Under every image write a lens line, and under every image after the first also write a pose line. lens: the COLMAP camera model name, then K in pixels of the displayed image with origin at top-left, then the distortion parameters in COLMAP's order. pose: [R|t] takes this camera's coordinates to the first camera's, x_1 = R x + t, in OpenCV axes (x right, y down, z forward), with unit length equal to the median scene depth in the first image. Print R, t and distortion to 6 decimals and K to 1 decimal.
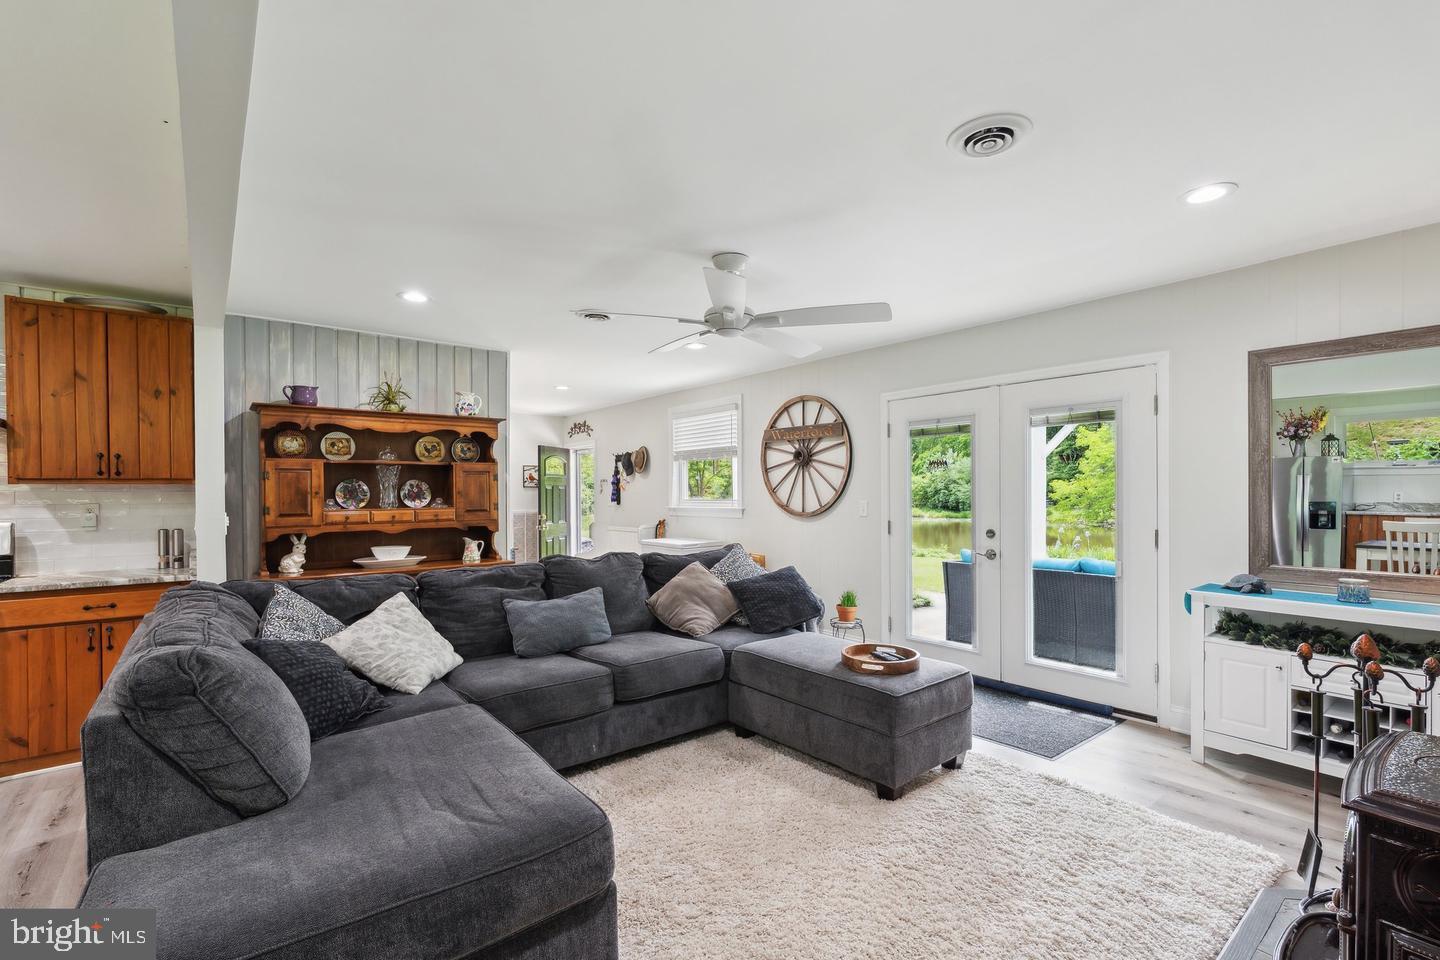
lens RADIAL K [[644.2, 0, 714.7], [0, 644.2, 497.4], [0, 0, 1]] dist [0.000992, 0.000341]
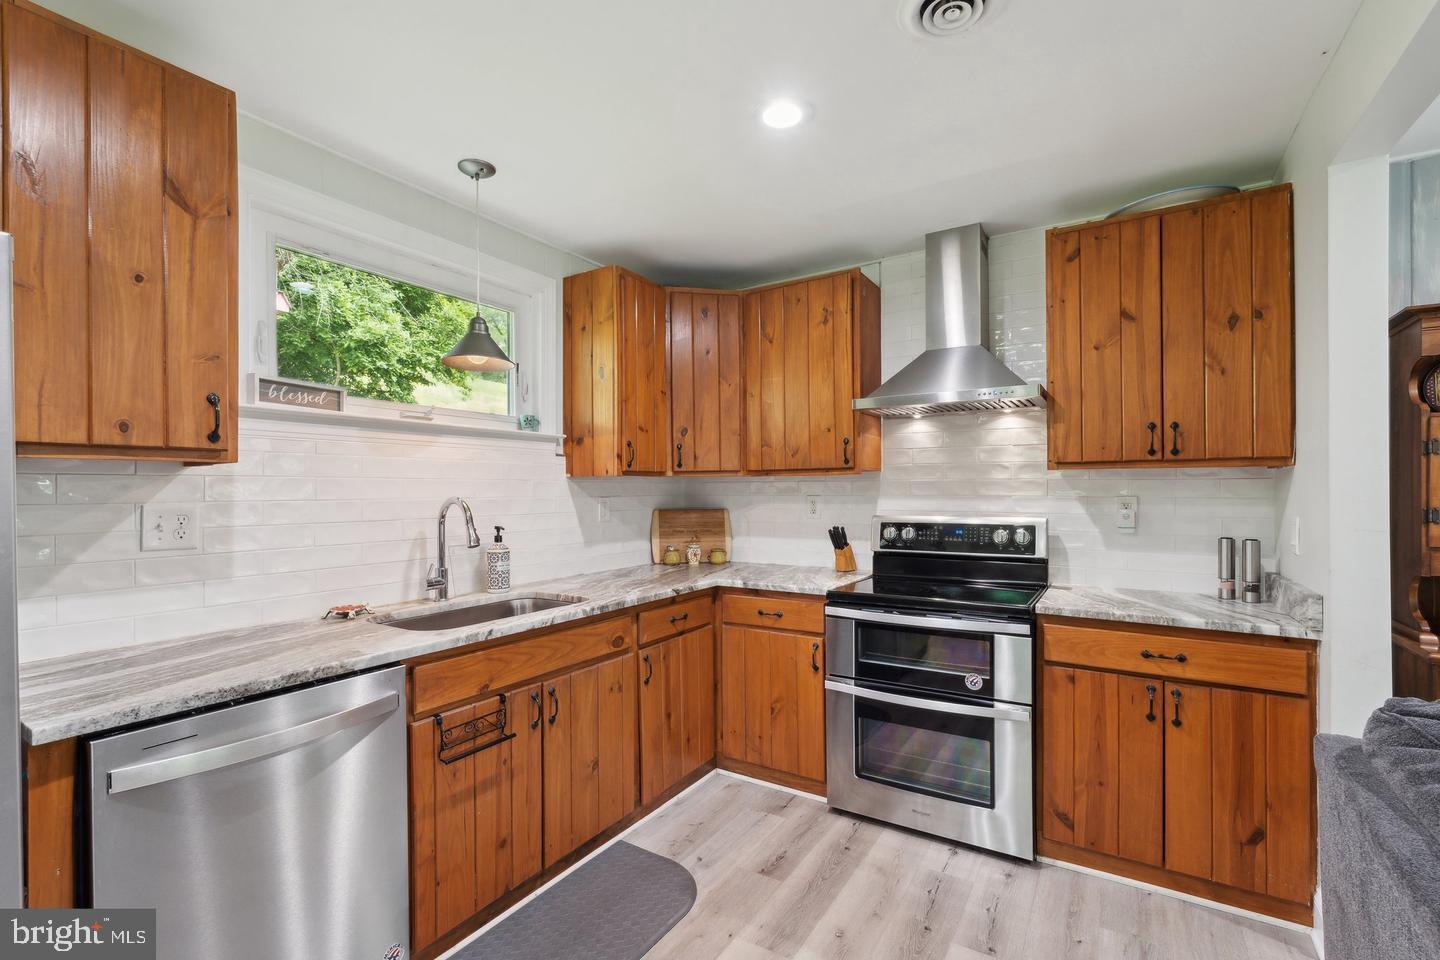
lens RADIAL K [[644.2, 0, 716.3], [0, 644.2, 484.7], [0, 0, 1]] dist [0.000992, 0.000341]
pose [[0.335300, 0.001340, -0.942110, -0.442448], [-0.005086, 0.999987, -0.000388, -0.000597], [0.942098, 0.004921, 0.335303, 0.321000]]
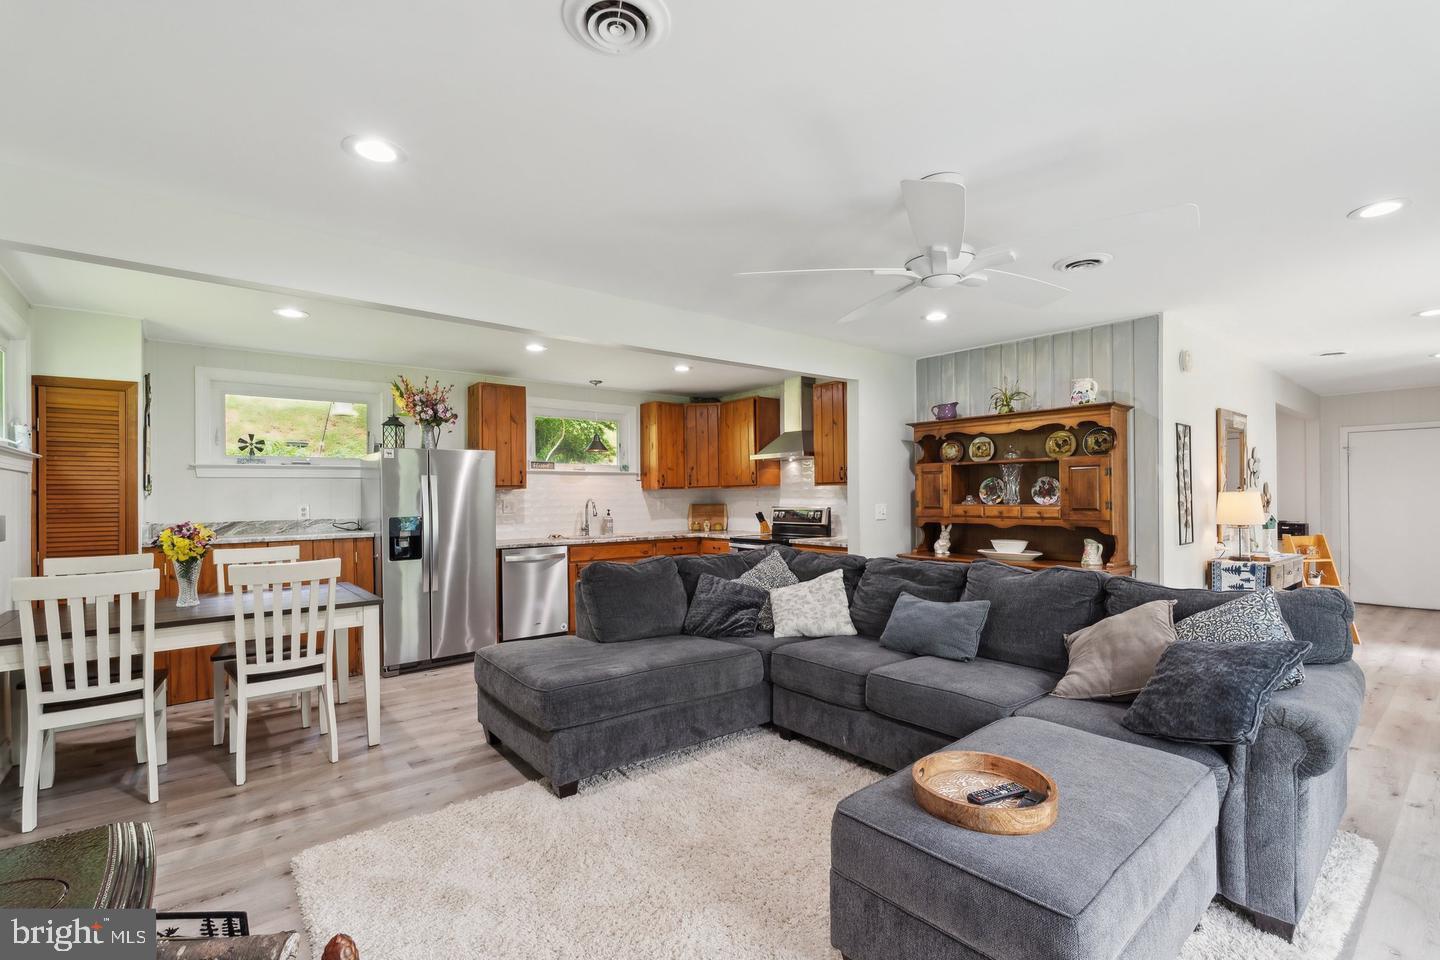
lens RADIAL K [[644.2, 0, 720.3], [0, 644.2, 485.4], [0, 0, 1]] dist [0.000992, 0.000341]
pose [[0.023180, -0.004503, -0.999721, 0.666426], [0.003834, 0.999983, -0.004416, -0.013839], [0.999724, -0.003731, 0.023197, 0.611671]]
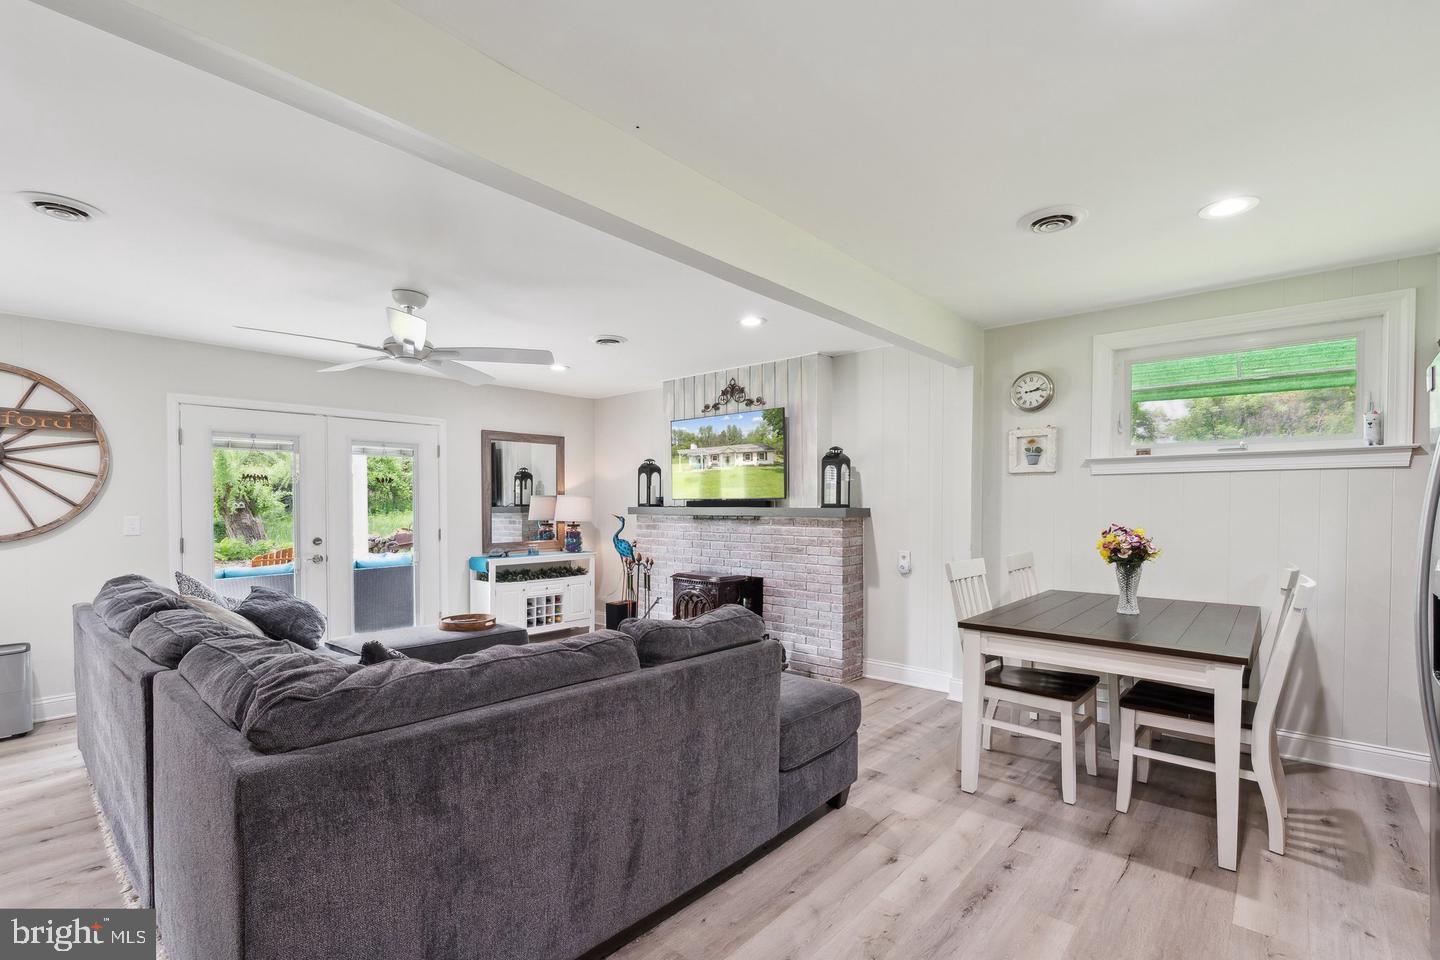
lens RADIAL K [[644.2, 0, 726.8], [0, 644.2, 503.6], [0, 0, 1]] dist [0.000992, 0.000341]
pose [[-0.183562, 0.003658, 0.983001, -1.016902], [0.011184, 0.999936, -0.001632, -0.002262], [-0.982945, 0.010694, -0.183591, 0.579201]]
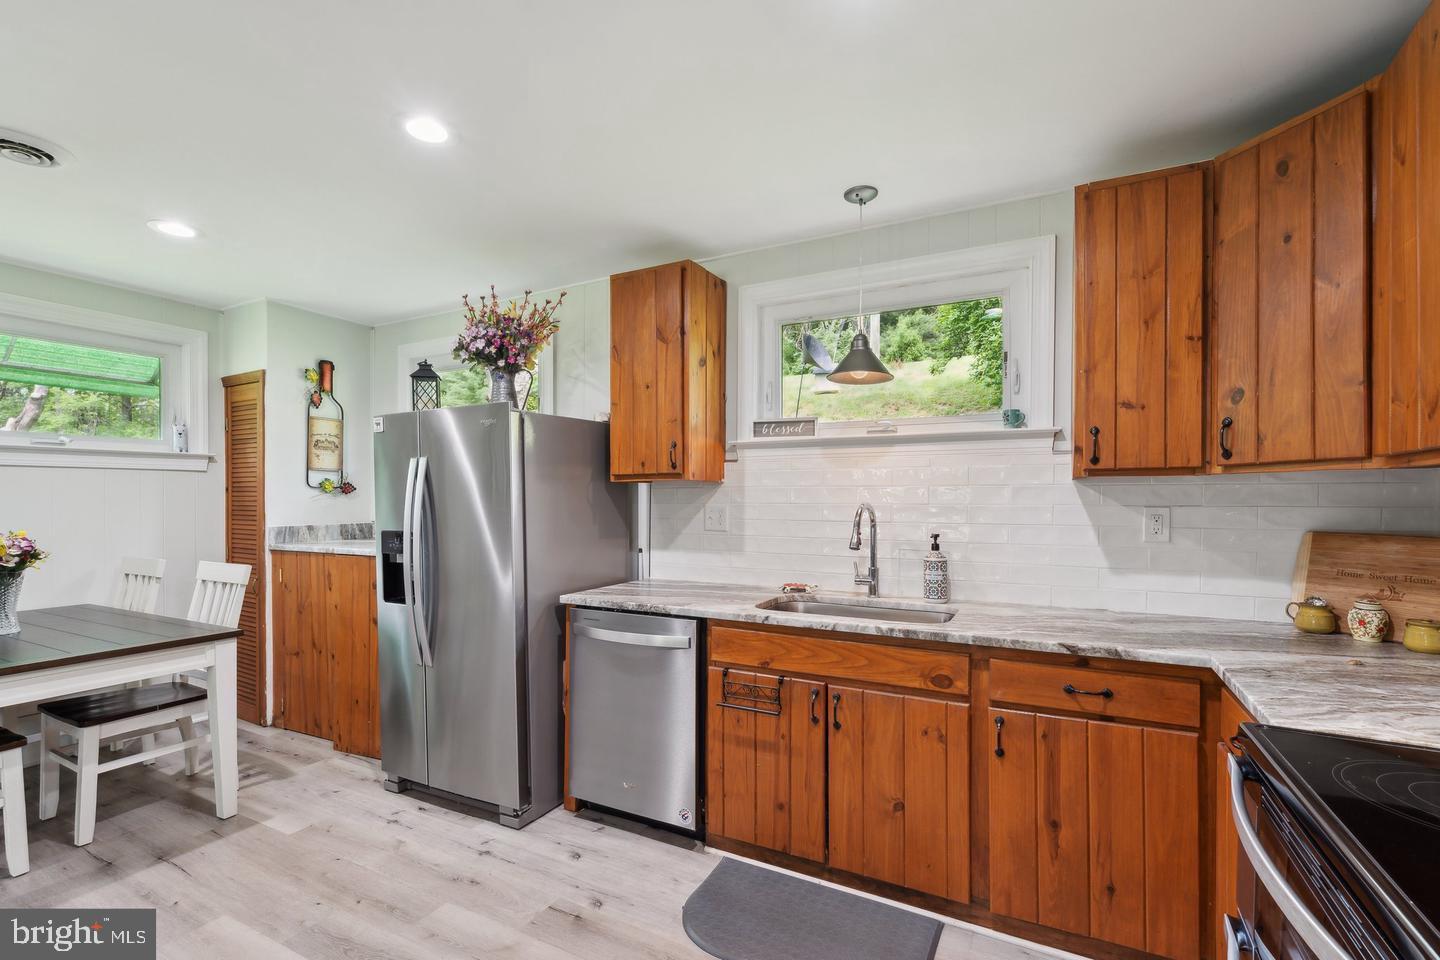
lens RADIAL K [[644.2, 0, 714.8], [0, 644.2, 489.2], [0, 0, 1]] dist [0.000992, 0.000341]
pose [[-0.913652, 0.007663, -0.406426, -0.701422], [0.008890, 0.999960, -0.001129, -0.002644], [0.406401, -0.004645, -0.913683, 0.866126]]
